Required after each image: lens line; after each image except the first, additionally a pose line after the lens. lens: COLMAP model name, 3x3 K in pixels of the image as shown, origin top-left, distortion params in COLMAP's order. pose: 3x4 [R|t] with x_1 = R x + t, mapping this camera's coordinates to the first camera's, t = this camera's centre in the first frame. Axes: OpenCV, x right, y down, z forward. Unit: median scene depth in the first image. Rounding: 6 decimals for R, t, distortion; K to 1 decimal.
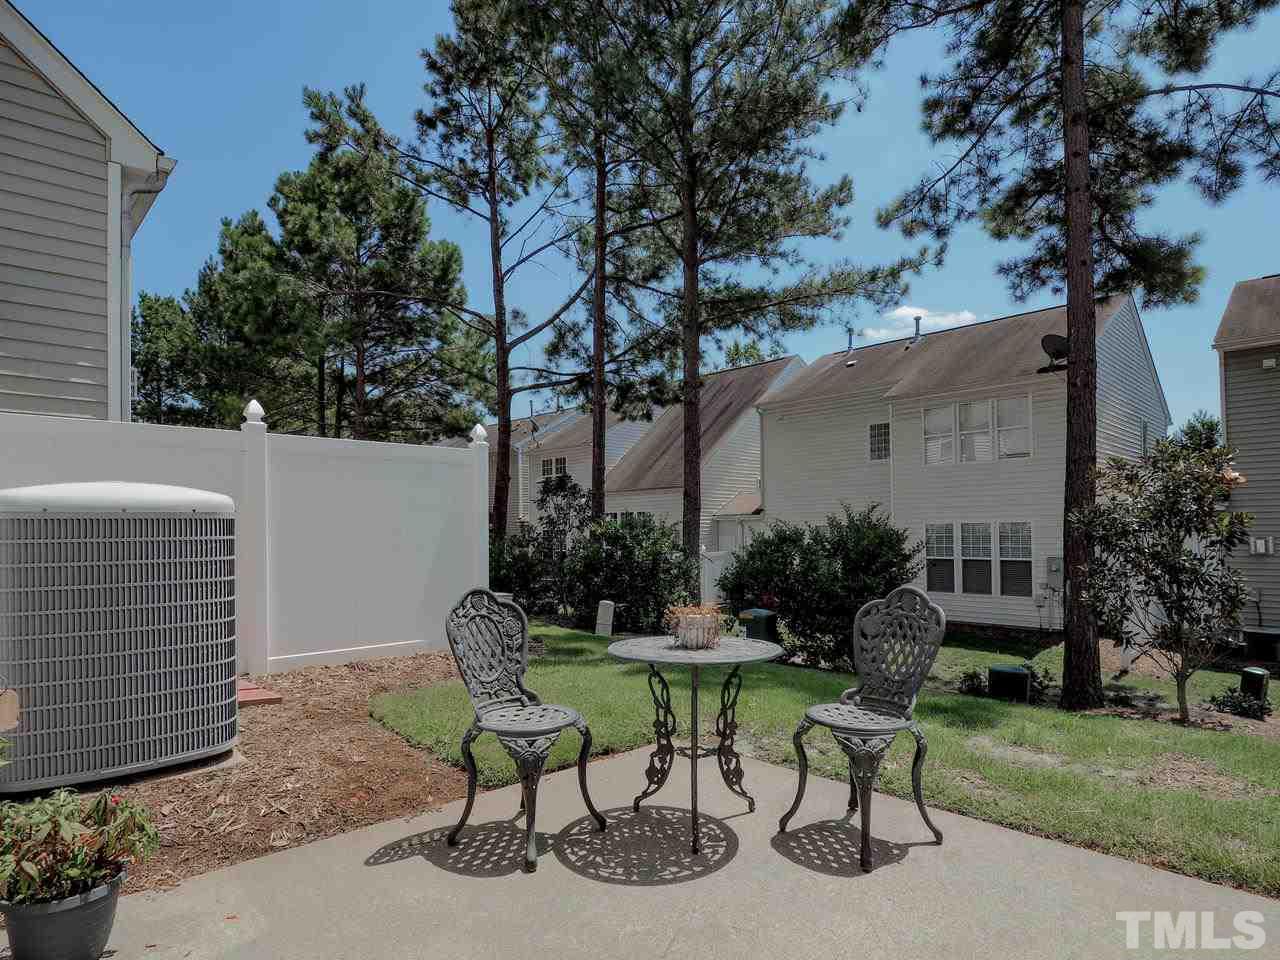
lens RADIAL K [[701.7, 0, 640.0], [0, 701.7, 501.2], [0, 0, 1]] dist [-0.007166, -0.002596]
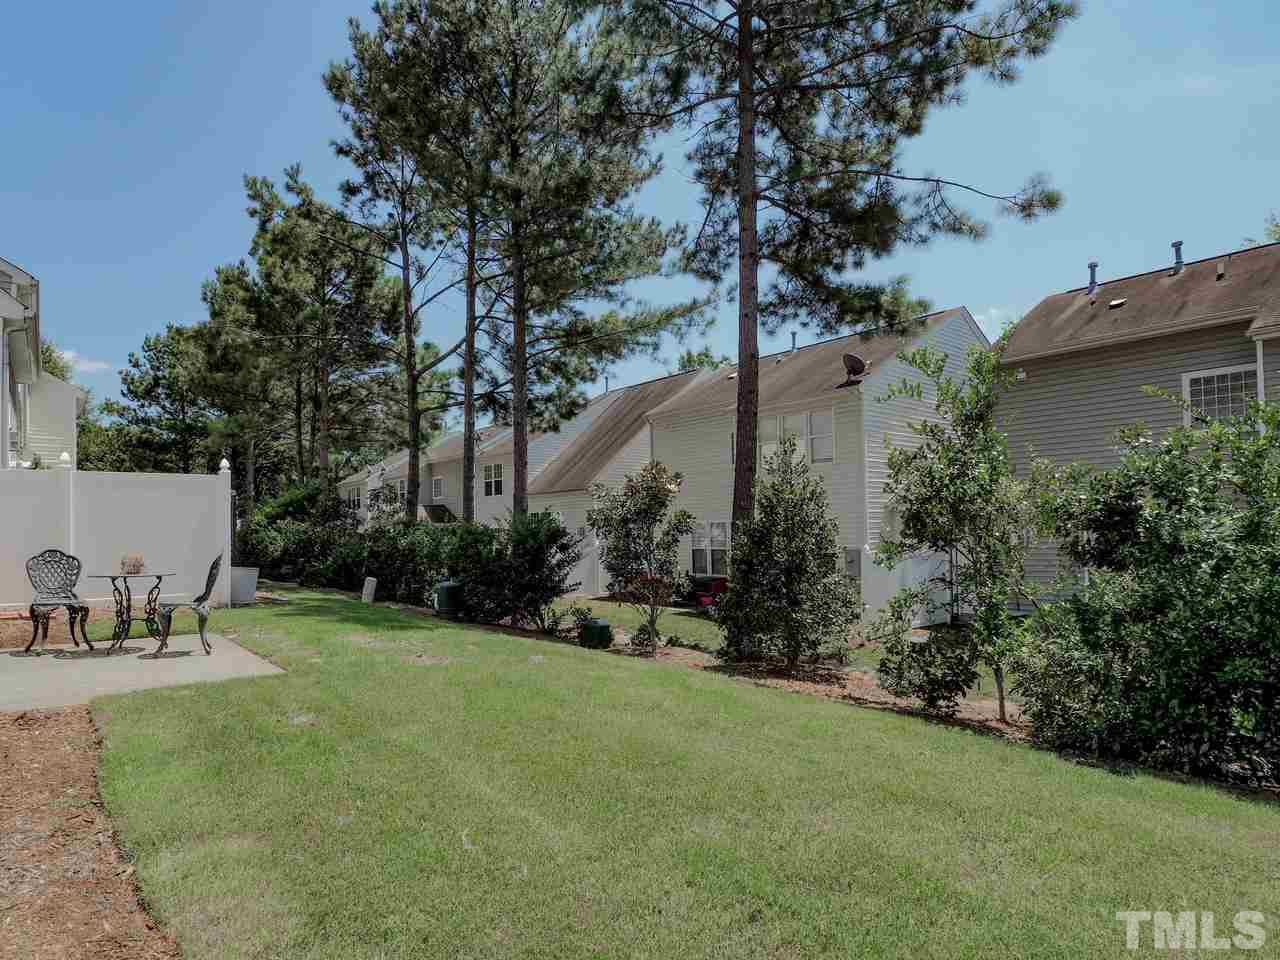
lens RADIAL K [[743.9, 0, 640.0], [0, 743.9, 480.0], [0, 0, 1]] dist [0.000381, -0.000410]
pose [[0.993471, -0.013530, -0.113282, 0.337112], [0.010477, 0.999567, -0.027508, -0.002579], [0.113605, 0.026142, 0.993182, -0.208984]]
